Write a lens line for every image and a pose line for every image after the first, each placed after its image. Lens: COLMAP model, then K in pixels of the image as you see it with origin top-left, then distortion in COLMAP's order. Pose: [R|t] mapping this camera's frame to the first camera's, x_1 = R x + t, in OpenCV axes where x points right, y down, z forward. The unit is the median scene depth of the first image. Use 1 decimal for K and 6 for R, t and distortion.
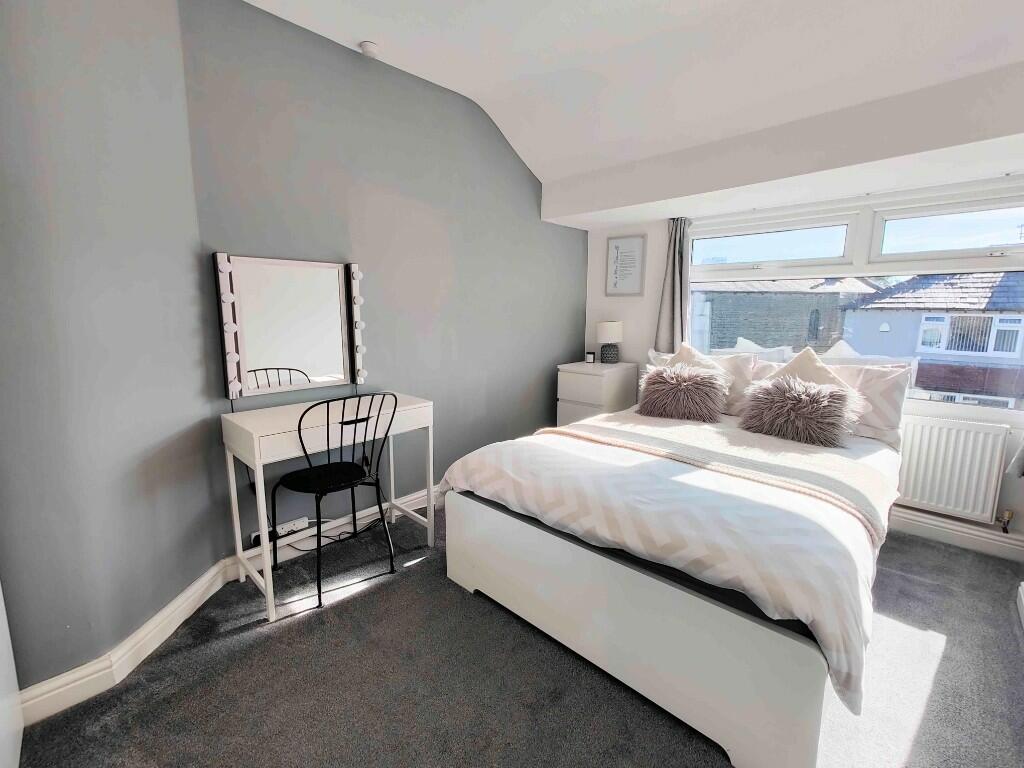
lens RADIAL K [[449.7, 0, 512.5], [0, 449.7, 380.6], [0, 0, 1]] dist [0.003456, 0.000671]
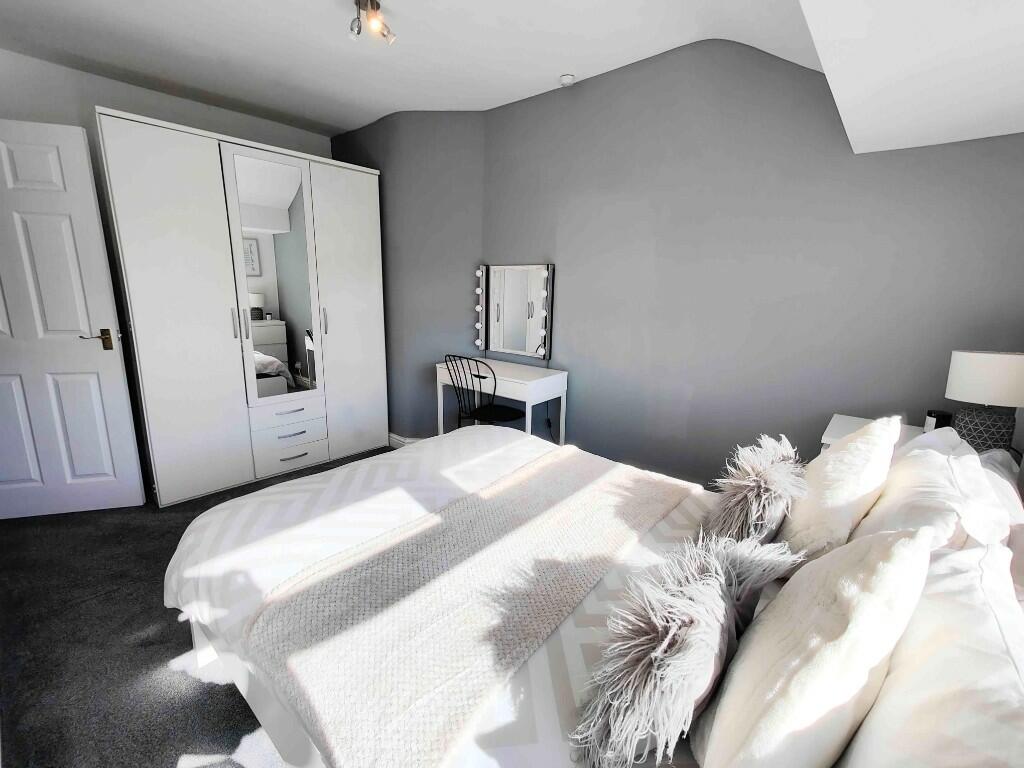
lens RADIAL K [[449.7, 0, 512.5], [0, 449.7, 382.5], [0, 0, 1]] dist [0.003456, 0.000671]
pose [[0.066475, 0.204727, -0.976559, 1.103958], [-0.185767, 0.964151, 0.189481, -0.190200], [0.980343, 0.168817, 0.102123, 0.982088]]
